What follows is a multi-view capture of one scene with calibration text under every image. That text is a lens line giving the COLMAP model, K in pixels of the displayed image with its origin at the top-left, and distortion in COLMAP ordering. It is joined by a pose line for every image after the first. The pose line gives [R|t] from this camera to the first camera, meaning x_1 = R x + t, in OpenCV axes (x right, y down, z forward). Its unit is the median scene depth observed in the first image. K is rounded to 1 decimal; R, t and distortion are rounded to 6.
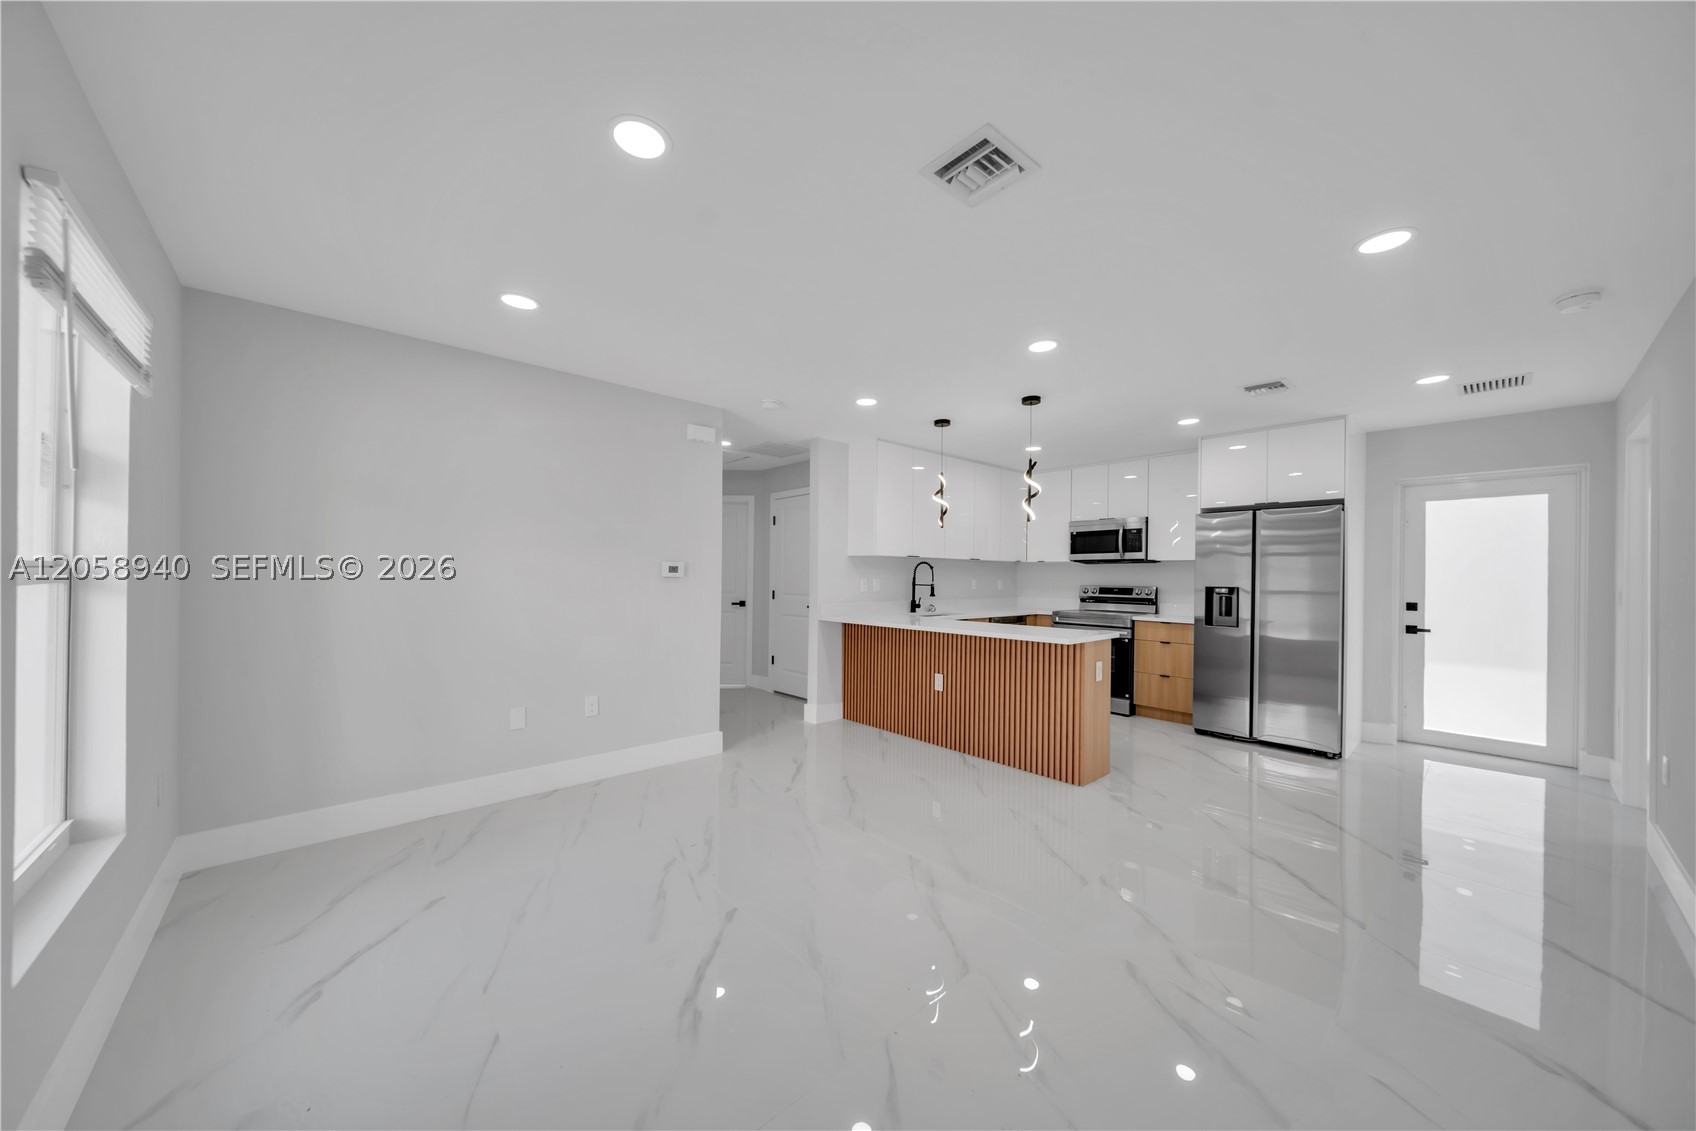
lens RADIAL K [[587.7, 0, 849.7], [0, 587.7, 571.9], [0, 0, 1]] dist [0.000588, -0.000155]
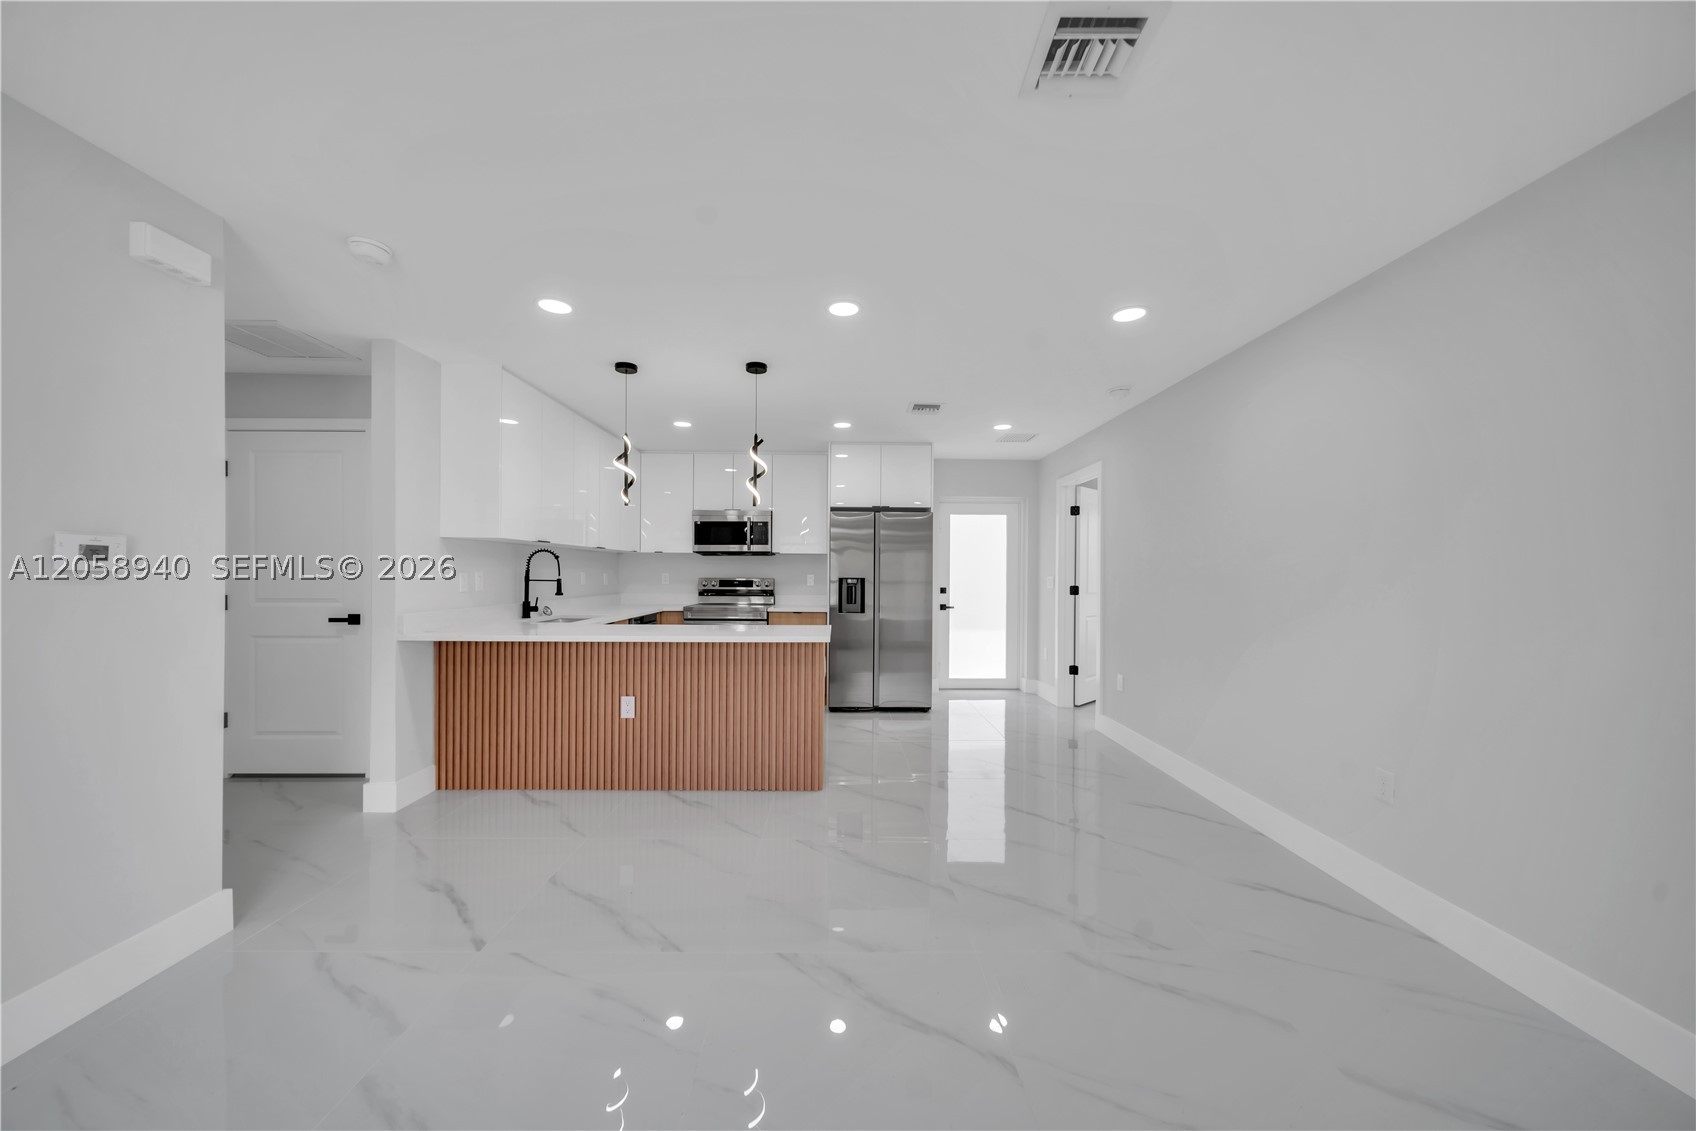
lens RADIAL K [[587.7, 0, 849.7], [0, 587.7, 571.9], [0, 0, 1]] dist [0.000588, -0.000155]
pose [[0.655877, -0.005001, 0.754851, -0.205585], [-0.004711, 0.999931, 0.010719, 0.001926], [-0.754853, -0.010586, 0.655808, 0.248212]]
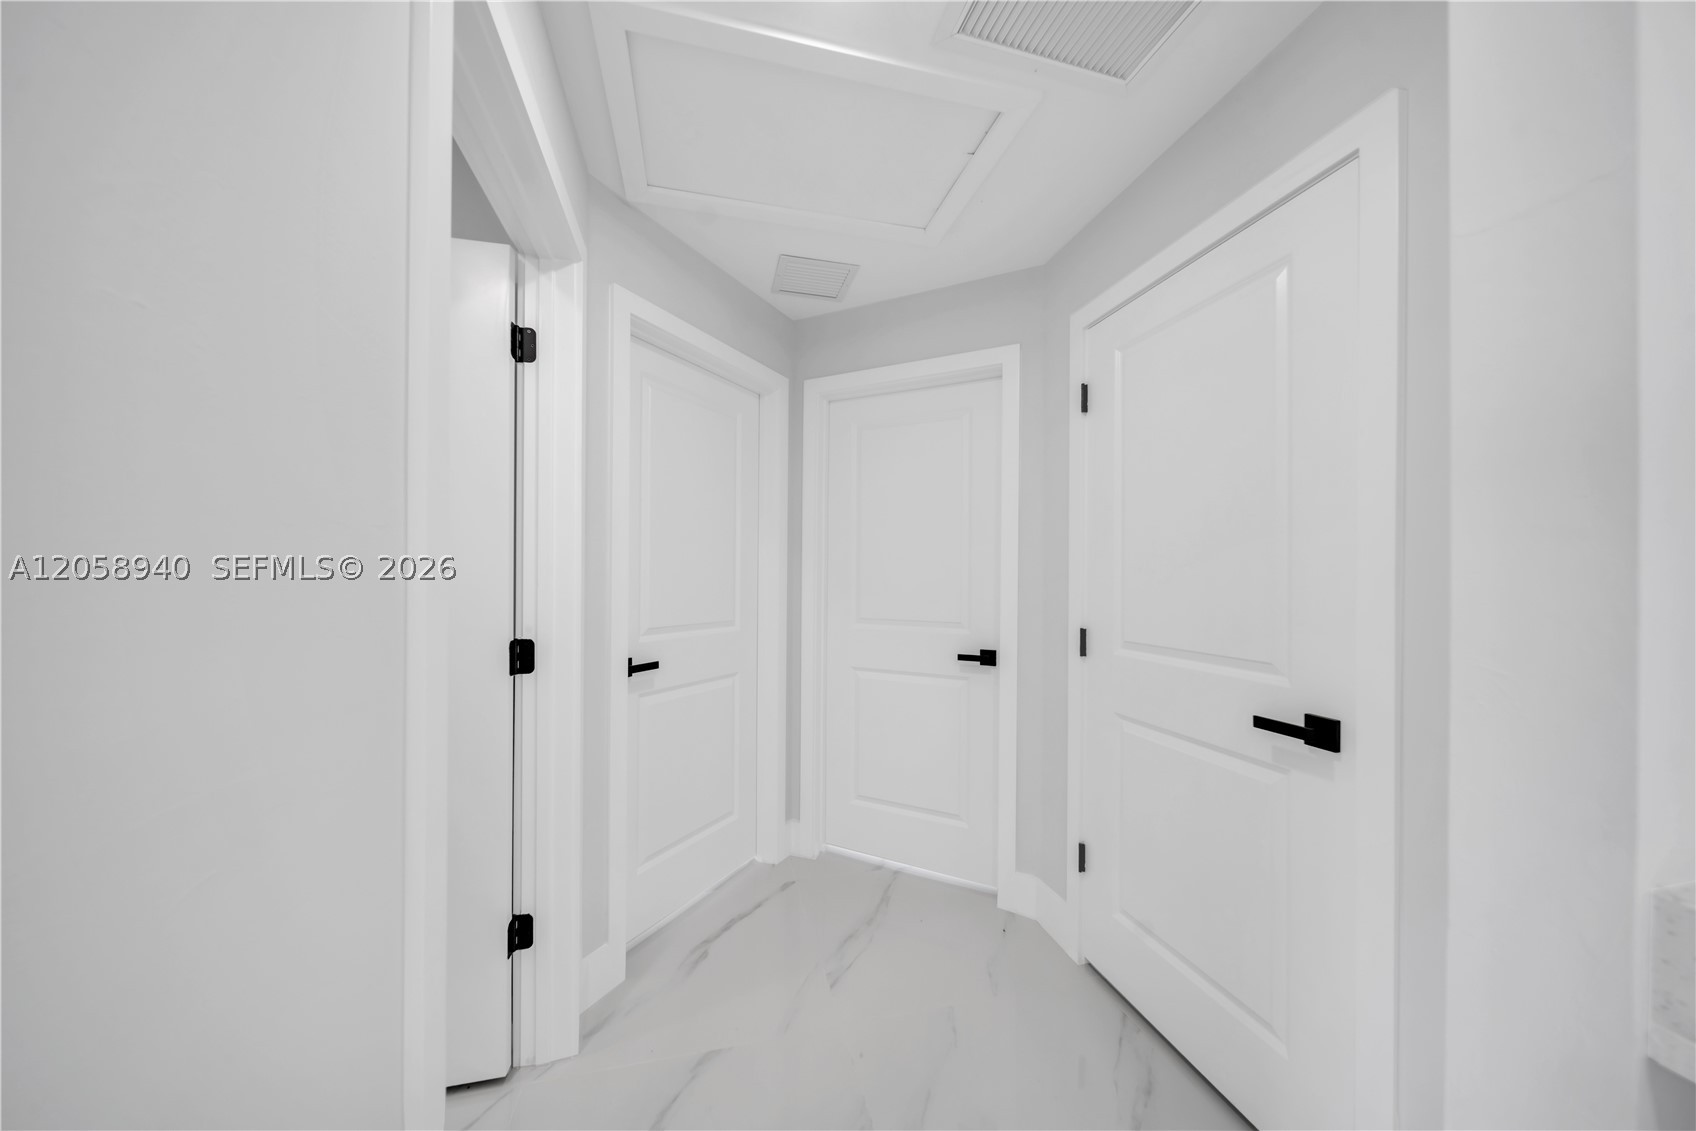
lens RADIAL K [[587.7, 0, 849.7], [0, 587.7, 571.9], [0, 0, 1]] dist [0.000588, -0.000155]
pose [[0.882195, -0.006018, -0.470845, -0.118652], [0.004768, 0.999981, -0.003847, 0.004608], [0.470859, 0.001149, 0.882207, 0.862949]]
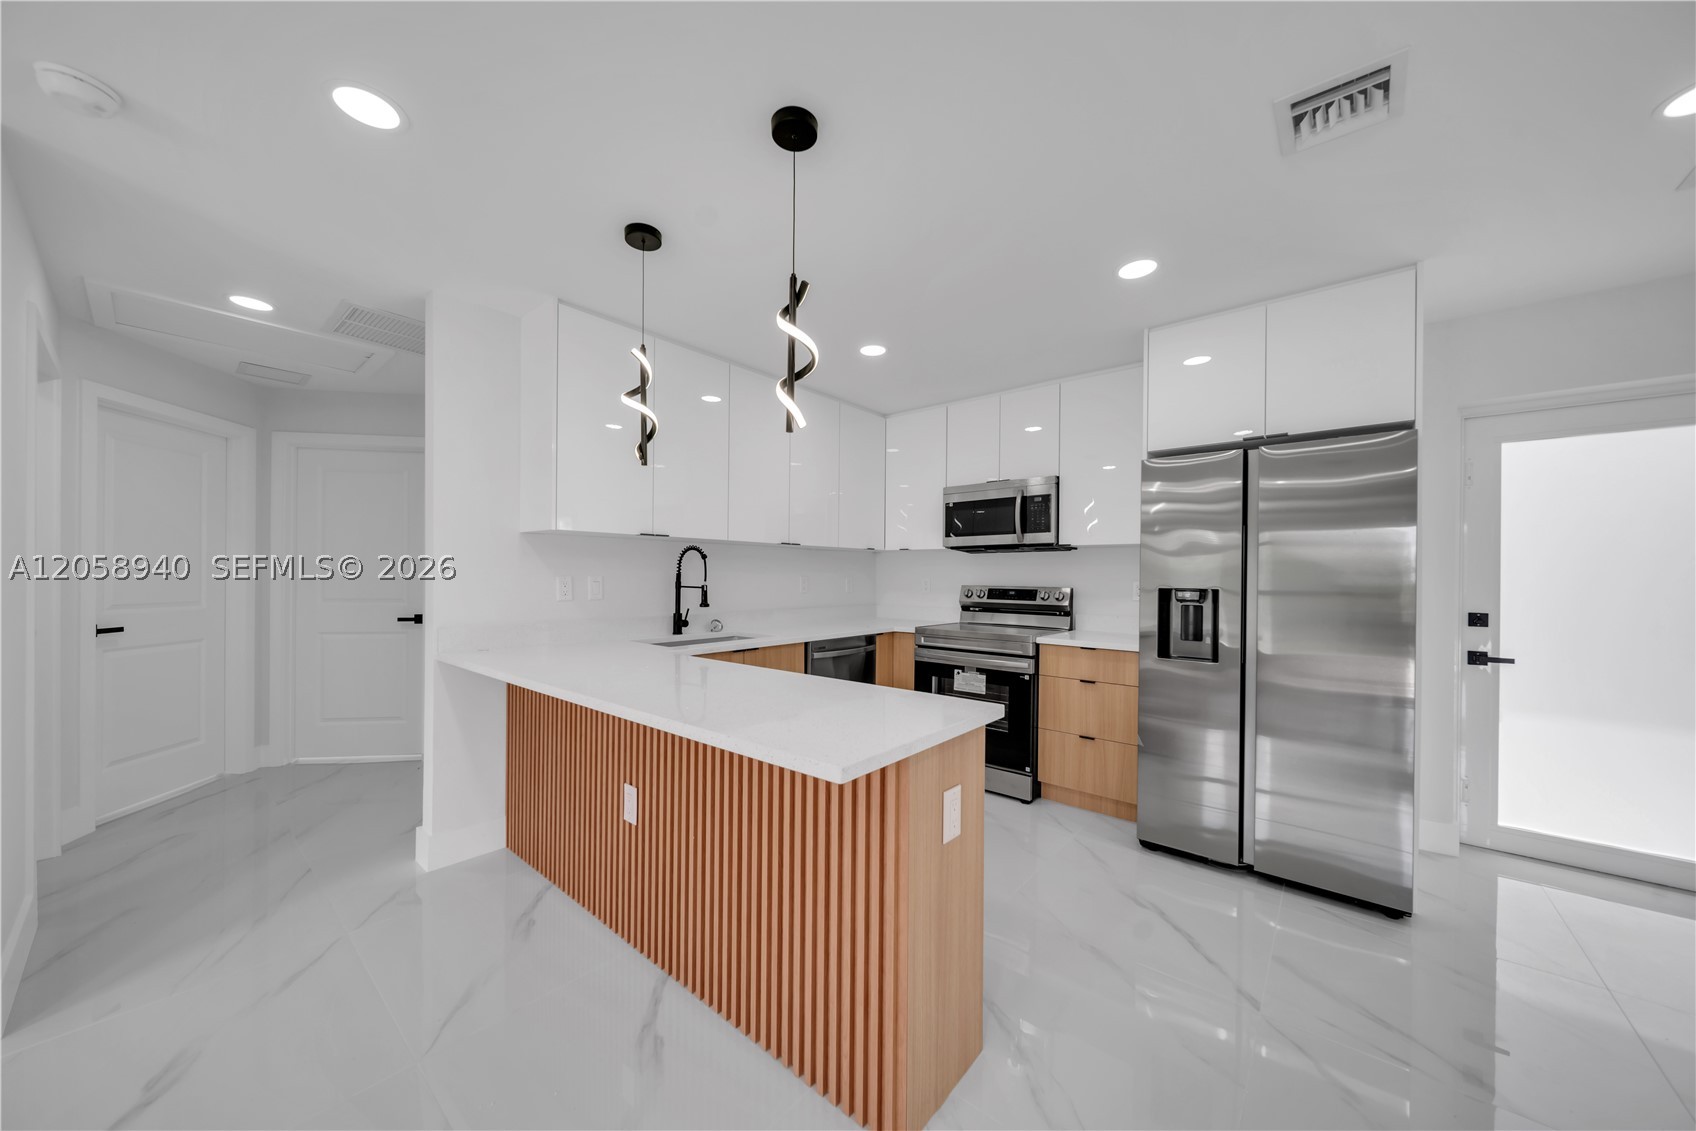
lens RADIAL K [[587.7, 0, 849.7], [0, 587.7, 571.9], [0, 0, 1]] dist [0.000588, -0.000155]
pose [[0.990531, -0.002809, 0.137263, 0.225561], [0.002226, 0.999988, 0.004400, 0.005909], [-0.137274, -0.004053, 0.990525, 0.462506]]
